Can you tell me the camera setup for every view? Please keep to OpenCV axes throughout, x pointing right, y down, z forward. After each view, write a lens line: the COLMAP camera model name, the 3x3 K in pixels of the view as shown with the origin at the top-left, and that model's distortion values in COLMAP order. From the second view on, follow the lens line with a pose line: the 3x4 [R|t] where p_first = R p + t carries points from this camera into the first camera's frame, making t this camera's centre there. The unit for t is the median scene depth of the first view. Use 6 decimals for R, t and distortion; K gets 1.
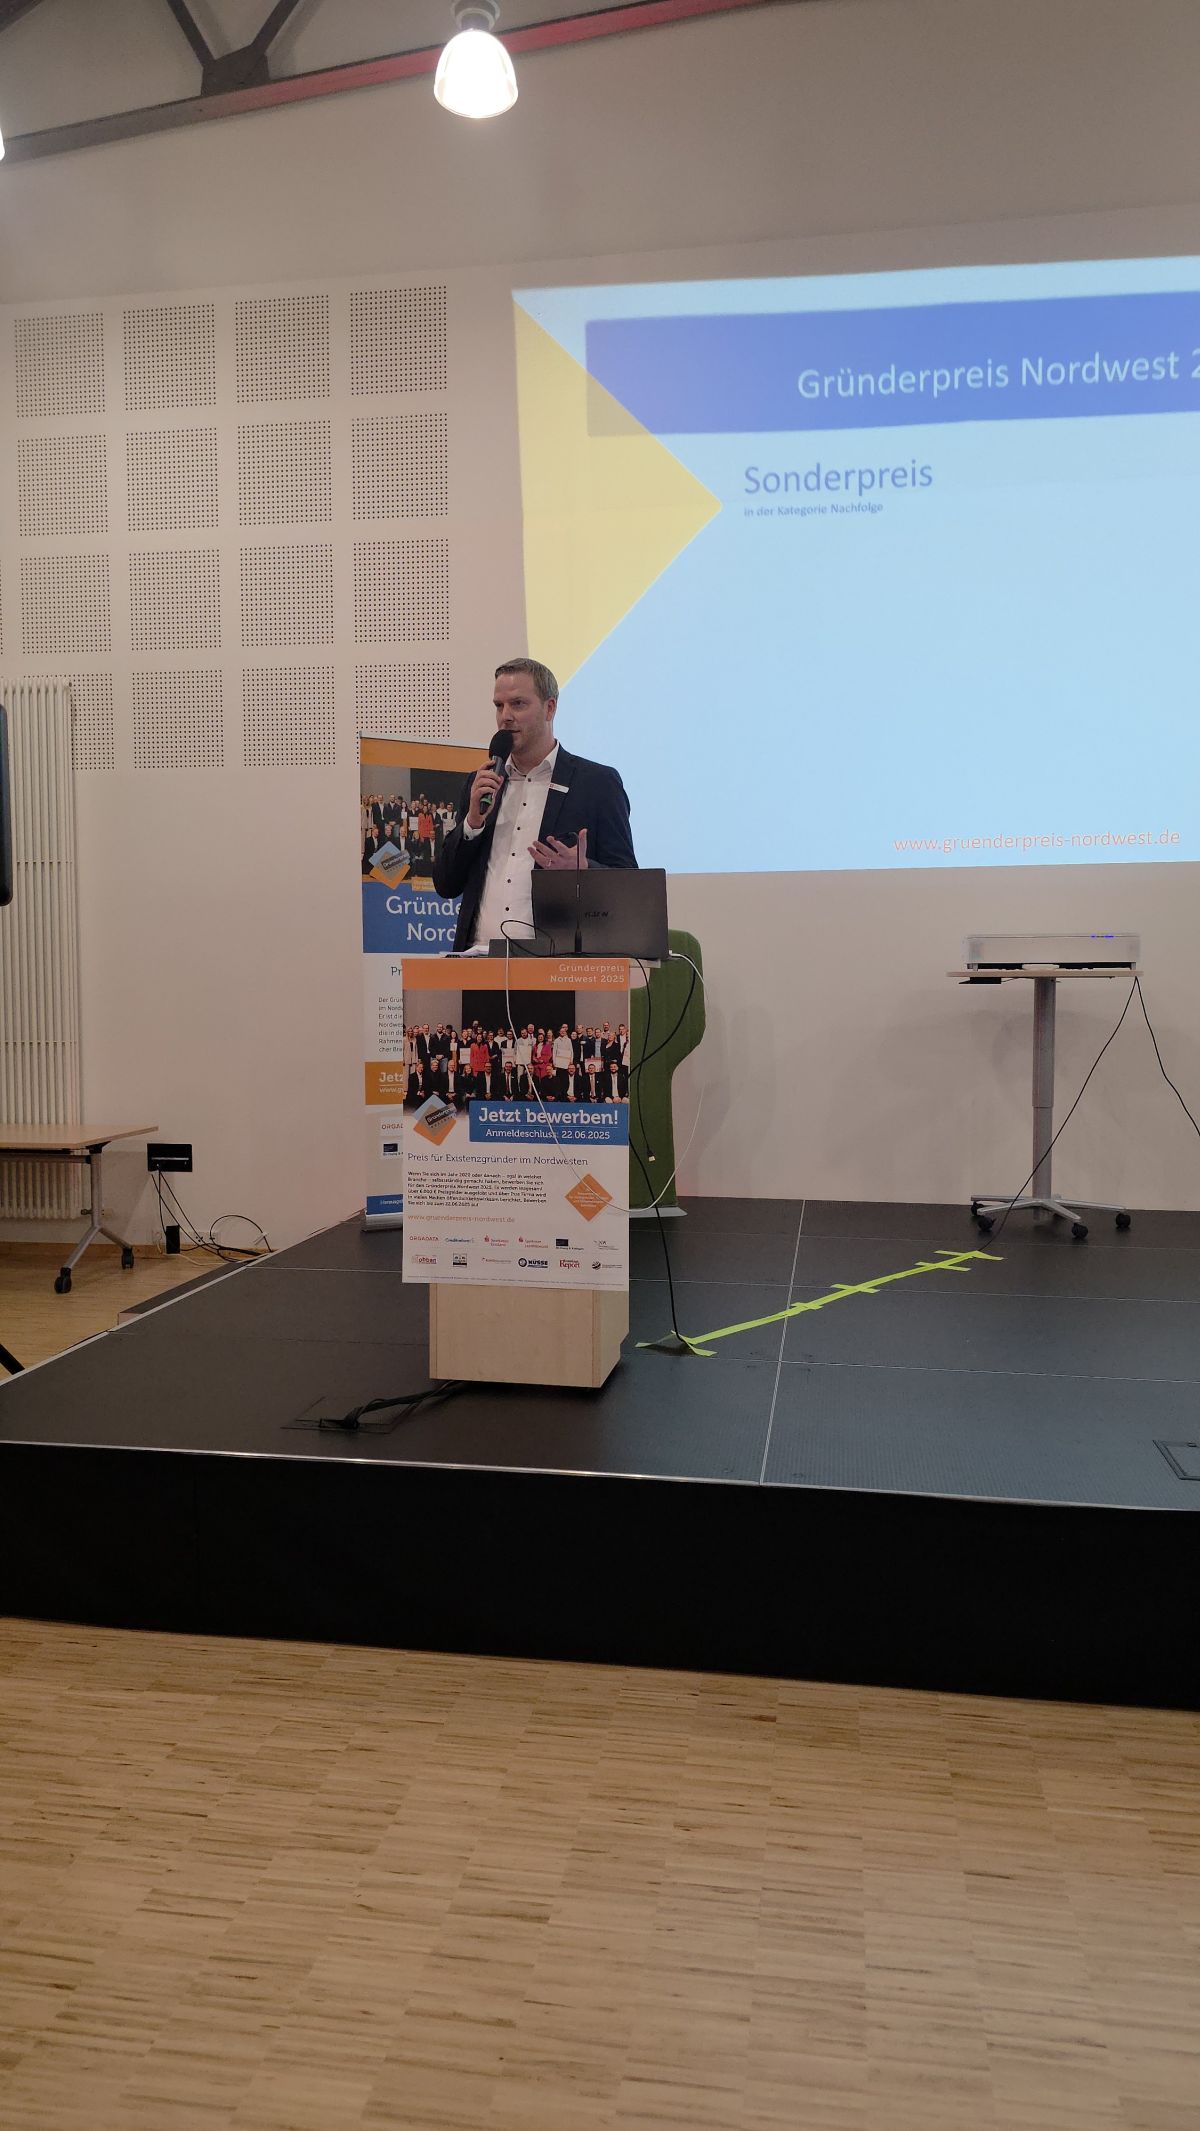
lens RADIAL K [[1449.6, 0, 596.2], [0, 1449.6, 1063.0], [0, 0, 1]] dist [0.054039, -0.028734]
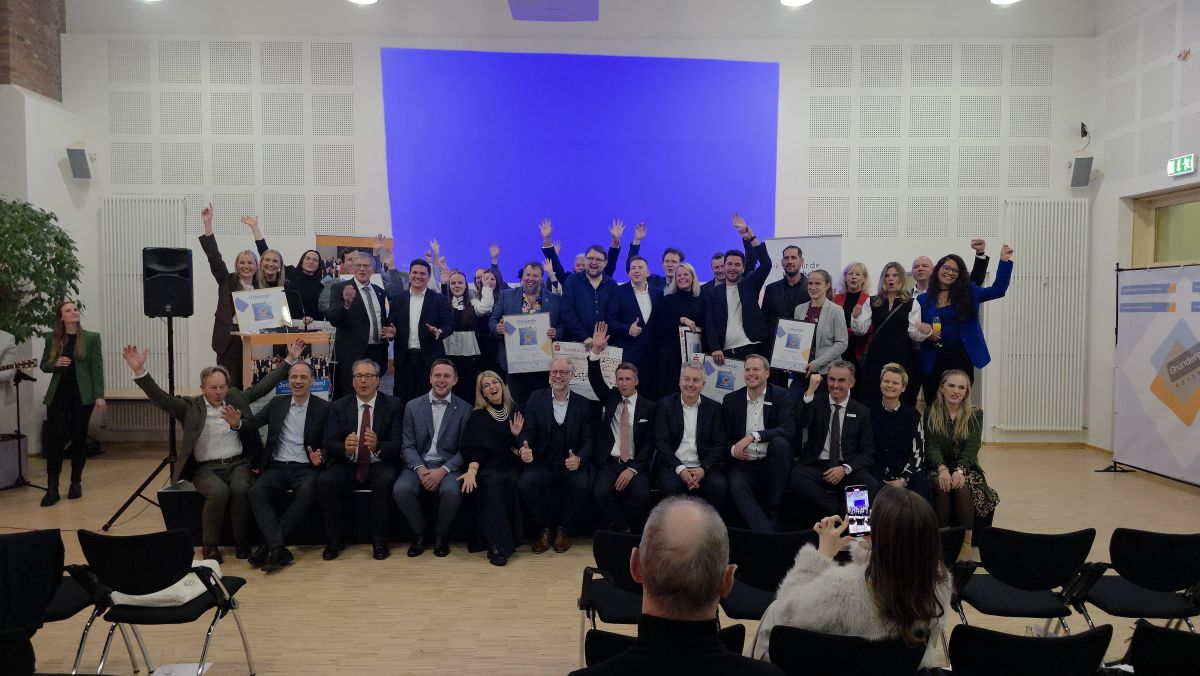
lens RADIAL K [[816.3, 0, 608.7], [0, 816.3, 341.3], [0, 0, 1]] dist [0.054039, -0.028734]
pose [[0.983609, -0.003561, 0.180279, 0.117792], [0.003489, 0.999994, 0.000716, -0.049589], [-0.180280, -0.000076, 0.983615, -0.738069]]
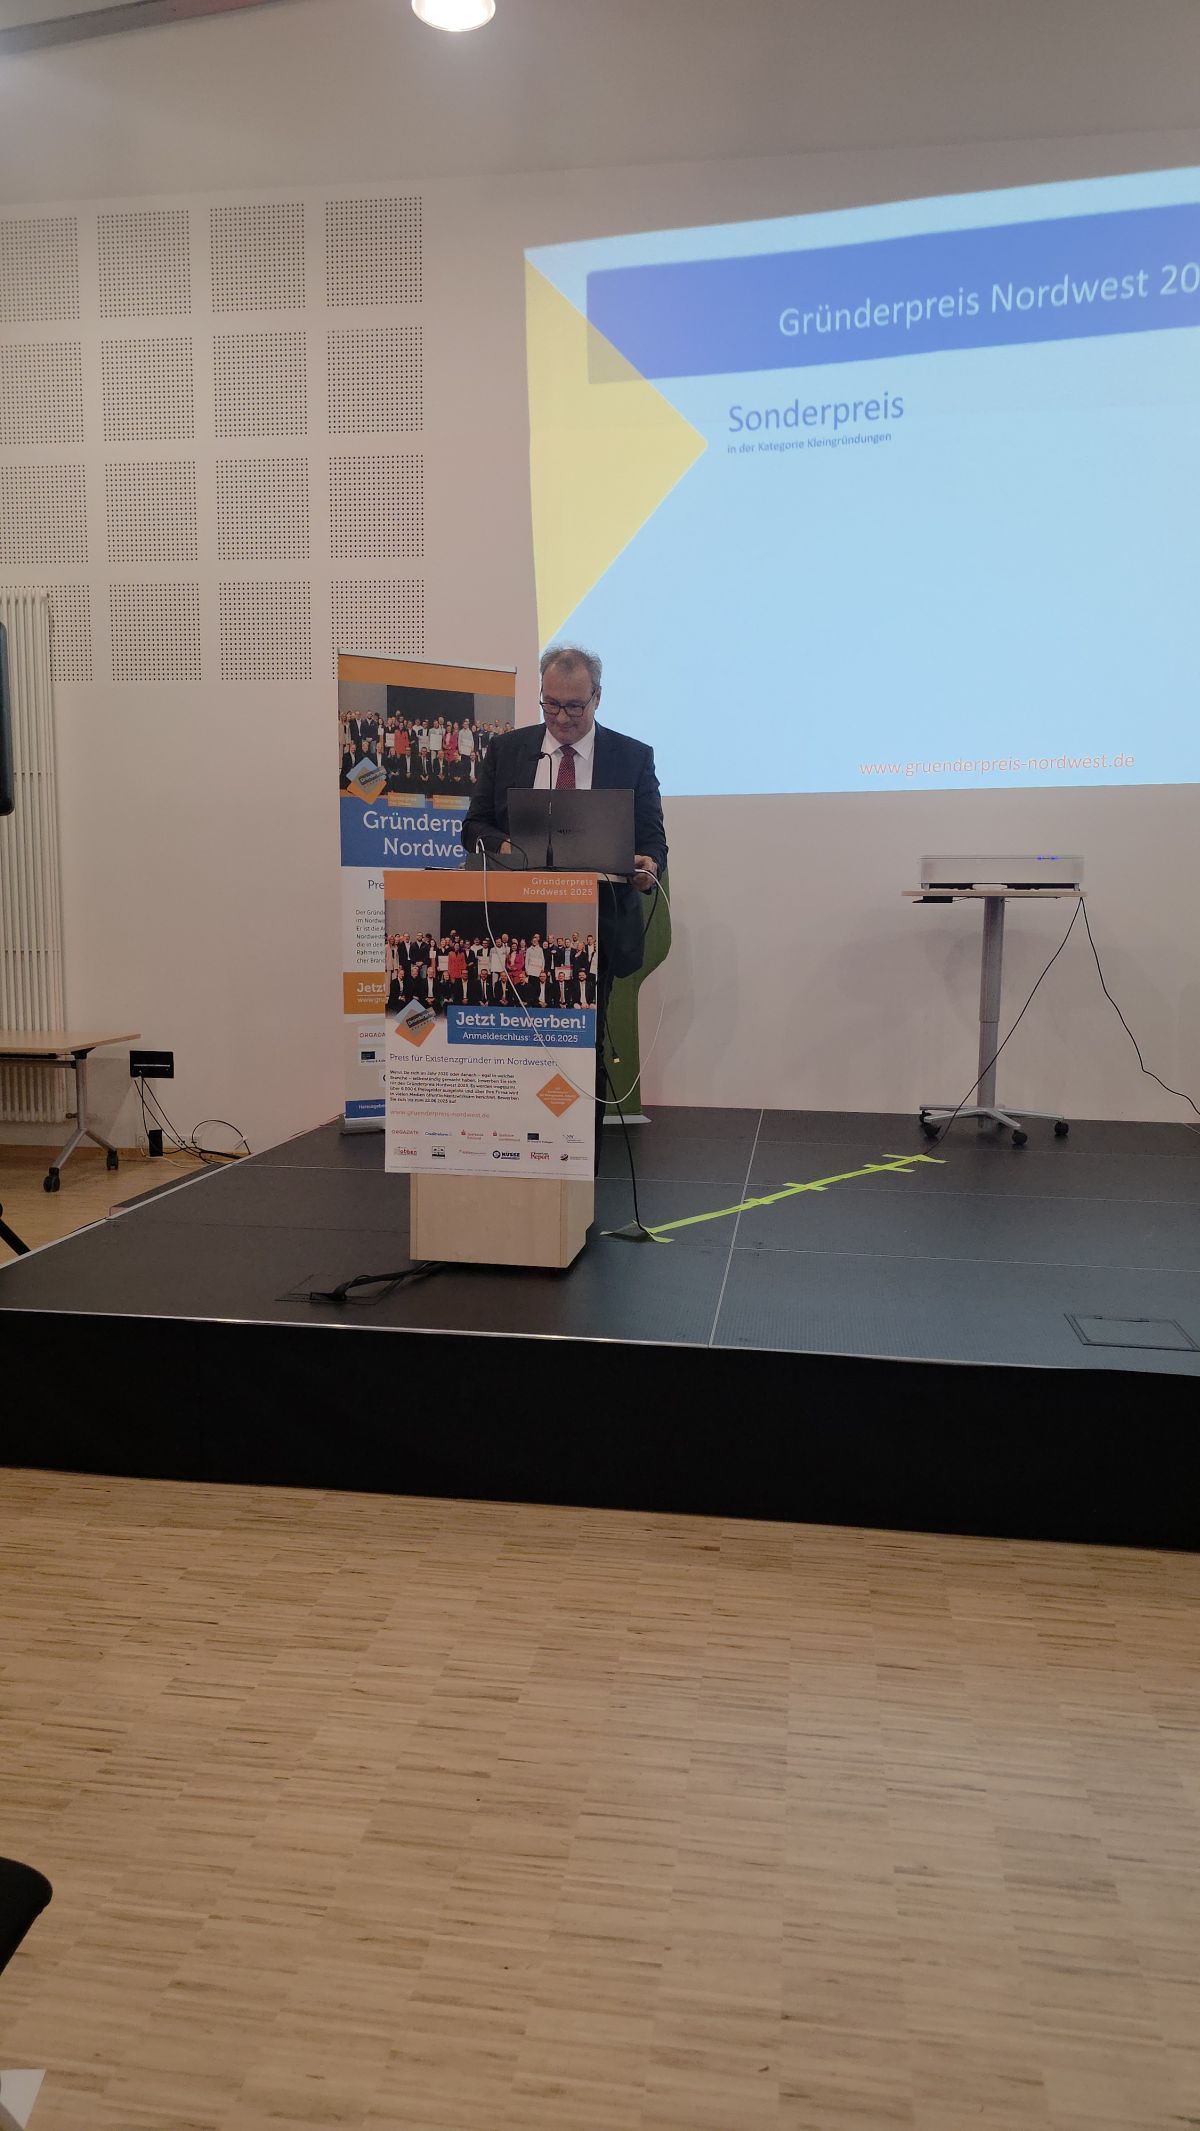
lens RADIAL K [[1449.6, 0, 592.9], [0, 1449.6, 1071.8], [0, 0, 1]] dist [0.054039, -0.028734]
pose [[0.999773, 0.008418, 0.019593, -0.000151], [-0.009594, 0.998109, 0.060709, 0.008373], [-0.019045, -0.060883, 0.997963, -0.068399]]
